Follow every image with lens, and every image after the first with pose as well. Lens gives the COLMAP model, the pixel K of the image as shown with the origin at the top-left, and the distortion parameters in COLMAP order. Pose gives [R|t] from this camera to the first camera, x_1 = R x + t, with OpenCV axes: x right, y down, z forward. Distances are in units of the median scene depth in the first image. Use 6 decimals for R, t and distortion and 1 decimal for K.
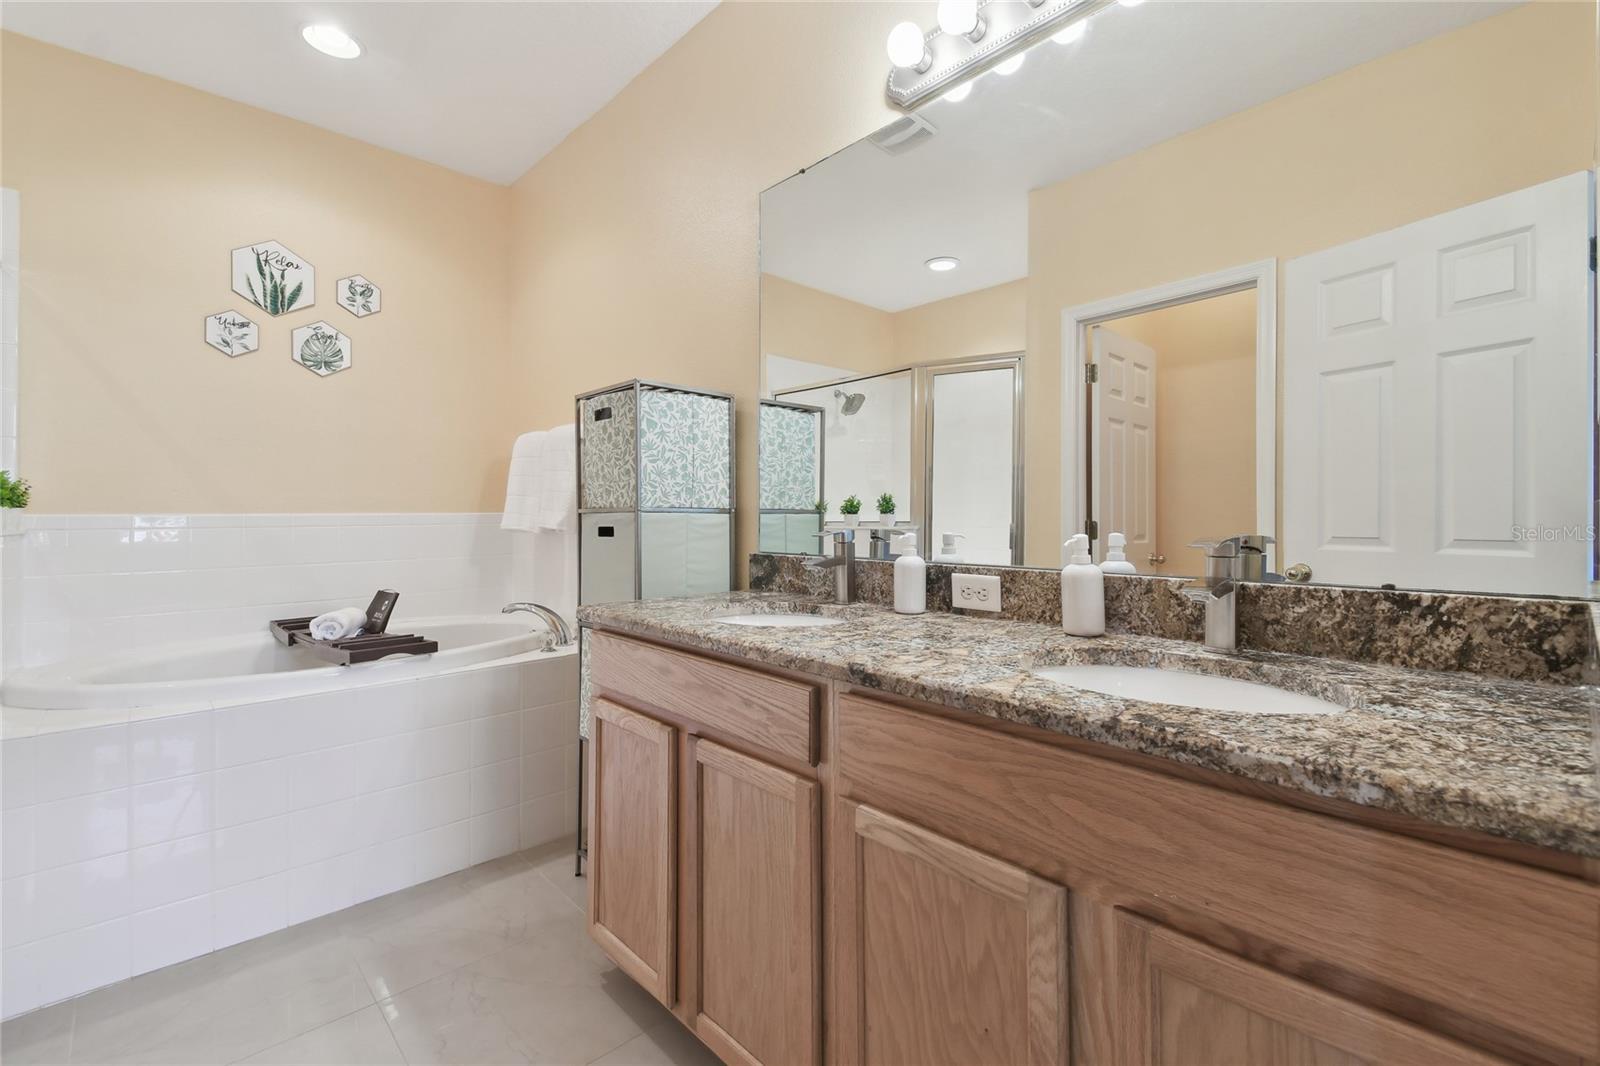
lens RADIAL K [[704.8, 0, 798.9], [0, 704.8, 527.2], [0, 0, 1]] dist [0.038573, -0.016749]
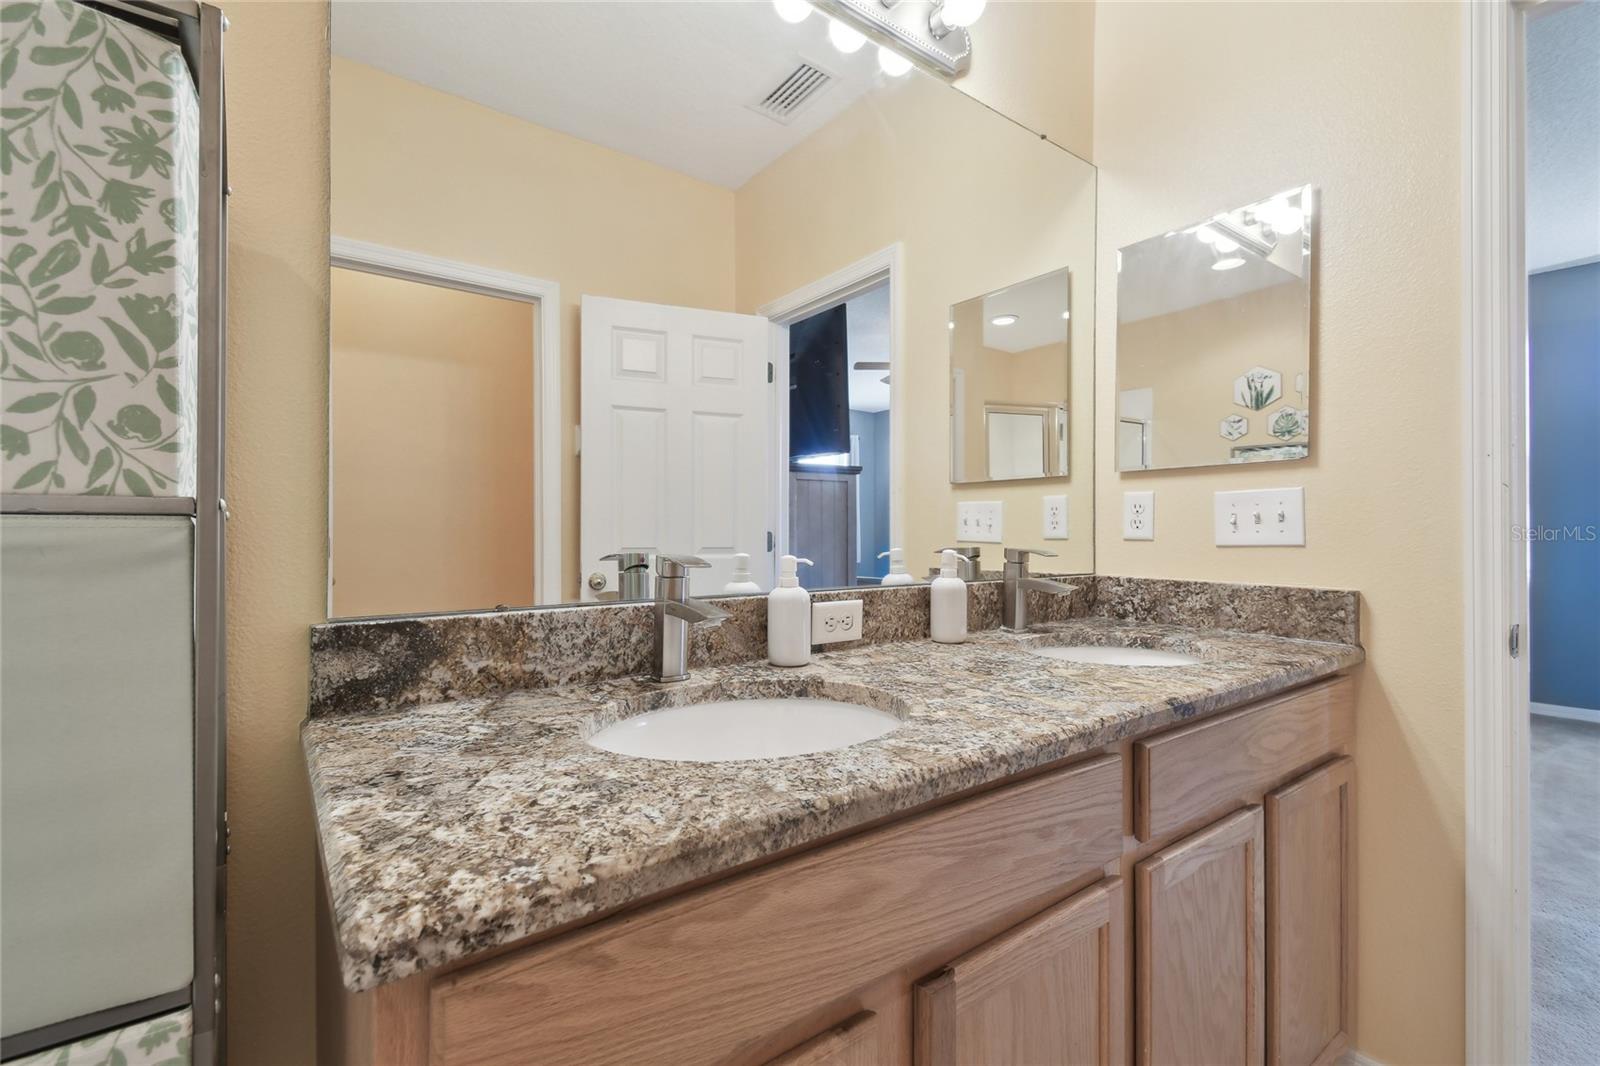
lens RADIAL K [[704.8, 0, 800.7], [0, 704.8, 533.8], [0, 0, 1]] dist [0.038573, -0.016749]
pose [[0.096587, -0.003932, 0.995317, -0.475064], [0.010194, 0.999944, 0.002961, -0.013645], [-0.995272, 0.009860, 0.096621, 0.758318]]
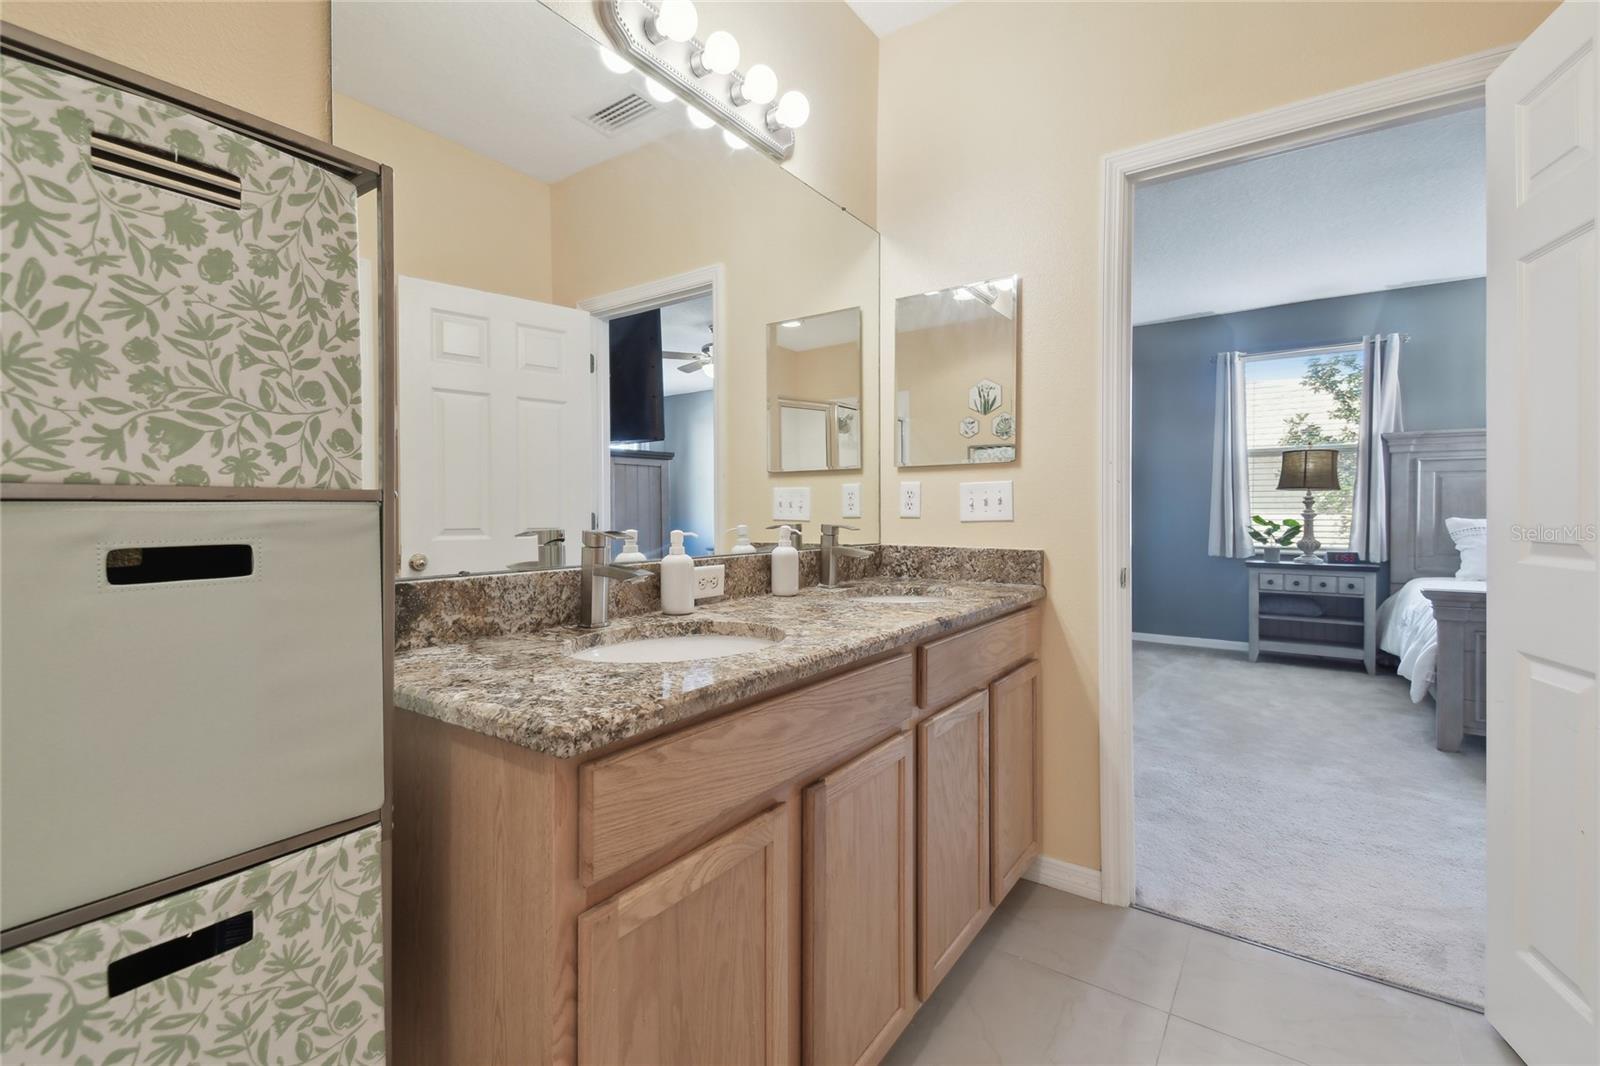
lens RADIAL K [[704.8, 0, 805.2], [0, 704.8, 523.6], [0, 0, 1]] dist [0.038573, -0.016749]
pose [[-0.220479, -0.015483, 0.975269, -0.677916], [0.013210, 0.999735, 0.018858, -0.013934], [-0.975302, 0.017041, -0.220216, 0.861817]]
